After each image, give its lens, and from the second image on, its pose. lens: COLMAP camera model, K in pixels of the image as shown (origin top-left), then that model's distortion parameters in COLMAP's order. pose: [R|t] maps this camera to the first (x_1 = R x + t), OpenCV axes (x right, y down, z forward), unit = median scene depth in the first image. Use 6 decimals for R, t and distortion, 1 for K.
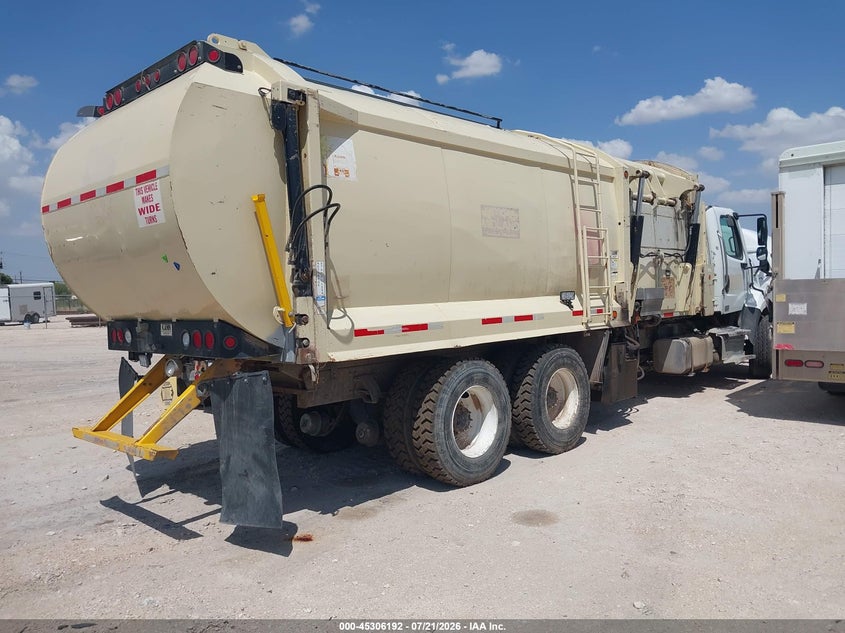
lens RADIAL K [[639.0, 0, 422.5], [0, 639.0, 316.5], [0, 0, 1]] dist [0.068014, -0.101988]
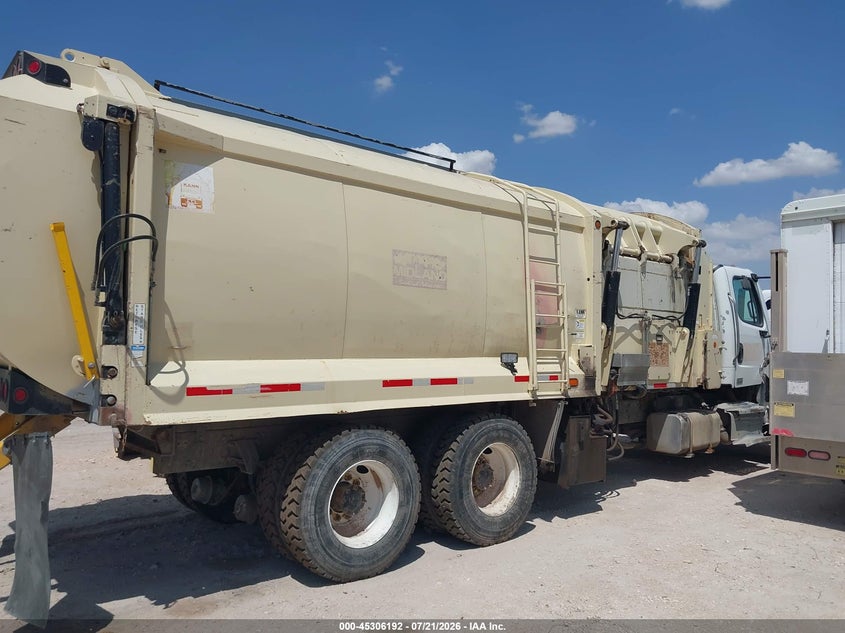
lens RADIAL K [[639.0, 0, 422.5], [0, 639.0, 316.5], [0, 0, 1]] dist [0.068014, -0.101988]
pose [[0.994538, 0.043752, -0.094763, 0.186849], [-0.051240, 0.995629, -0.078084, -0.014721], [0.090932, 0.082513, 0.992433, 0.124953]]
